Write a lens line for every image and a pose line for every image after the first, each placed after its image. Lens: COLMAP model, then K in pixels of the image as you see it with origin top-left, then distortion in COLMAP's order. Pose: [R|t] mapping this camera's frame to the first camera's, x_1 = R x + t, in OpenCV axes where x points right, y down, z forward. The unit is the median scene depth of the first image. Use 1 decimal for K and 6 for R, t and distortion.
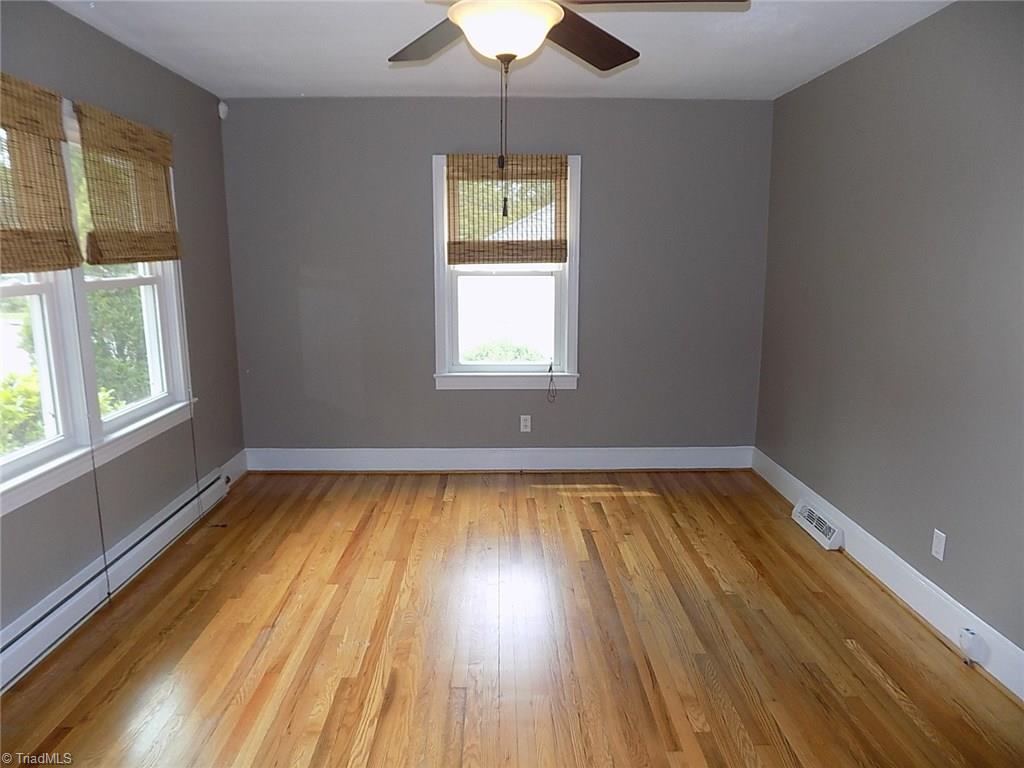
lens RADIAL K [[683.2, 0, 510.7], [0, 683.2, 380.4], [0, 0, 1]] dist [-0.081114, 0.072565]
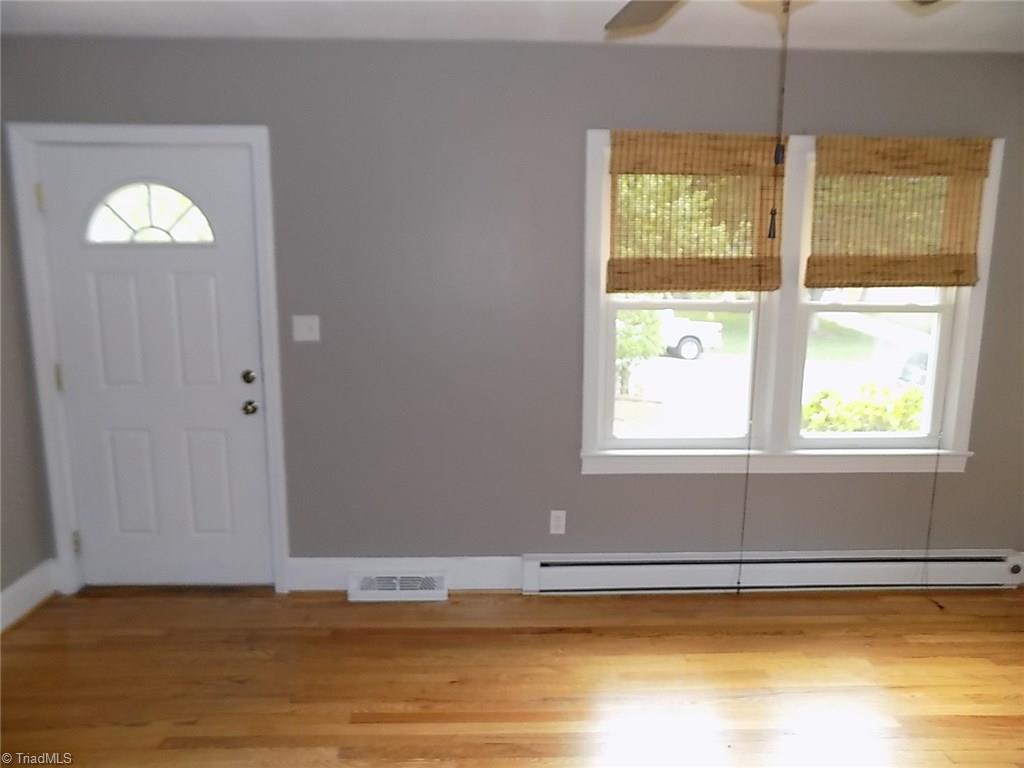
lens RADIAL K [[665.8, 0, 512.0], [0, 665.8, 384.0], [0, 0, 1]] dist [-0.074053, 0.066012]
pose [[0.013200, 0.161298, -0.986817, 0.290132], [-0.188991, 0.969518, 0.155943, -0.069332], [0.981890, 0.184441, 0.043282, 0.365203]]
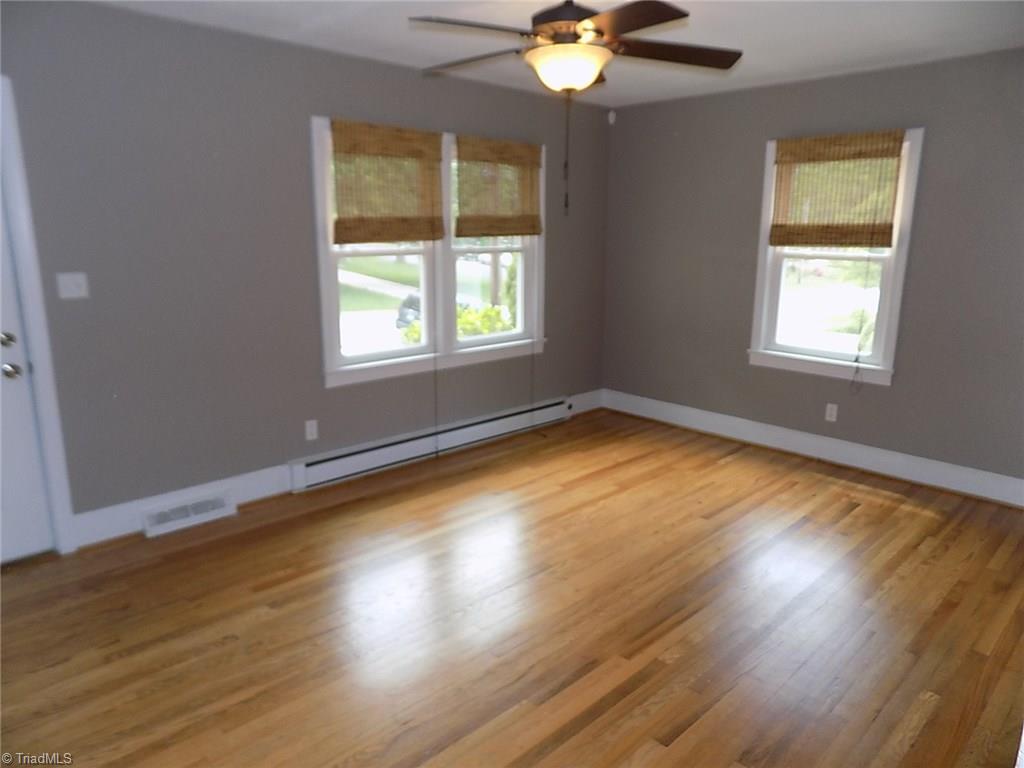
lens RADIAL K [[683.2, 0, 510.7], [0, 683.2, 380.4], [0, 0, 1]] dist [-0.081114, 0.072565]
pose [[0.681016, 0.162933, -0.713912, 0.443669], [-0.141189, 0.985854, 0.090314, -0.004902], [0.718528, 0.039291, 0.694387, 0.003575]]
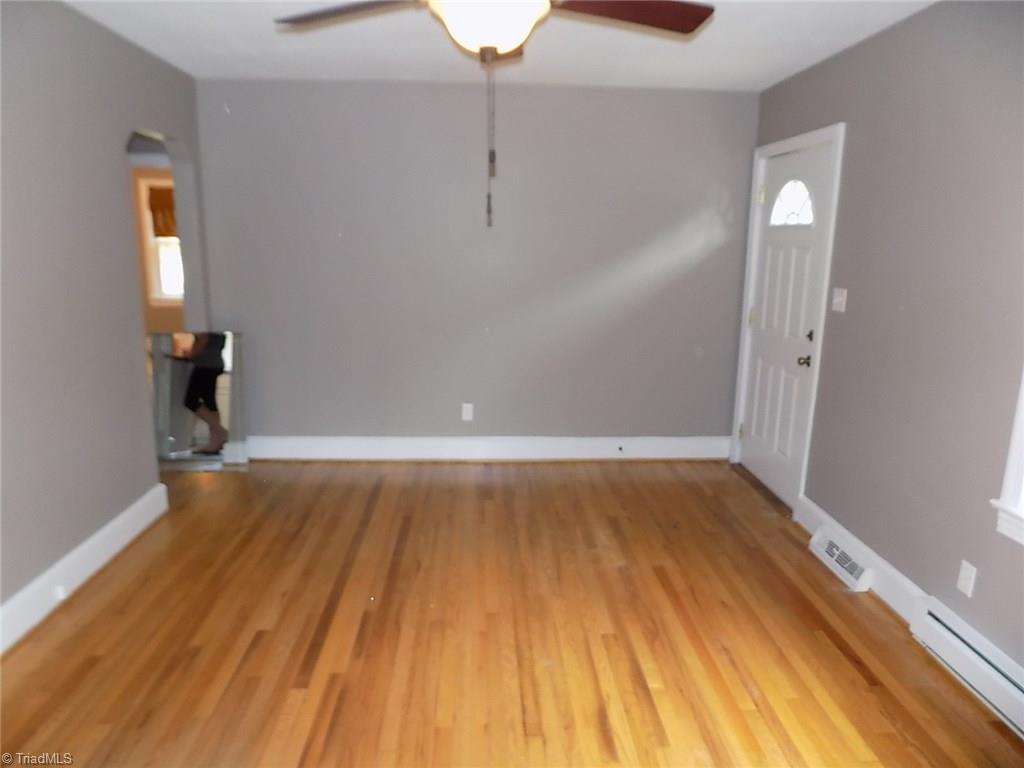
lens RADIAL K [[683.2, 0, 510.7], [0, 683.2, 380.4], [0, 0, 1]] dist [-0.081114, 0.072565]
pose [[-0.999228, -0.015795, -0.035970, -0.004172], [-0.028555, 0.920835, 0.388905, -0.192065], [0.026979, 0.389632, -0.920575, 0.952635]]
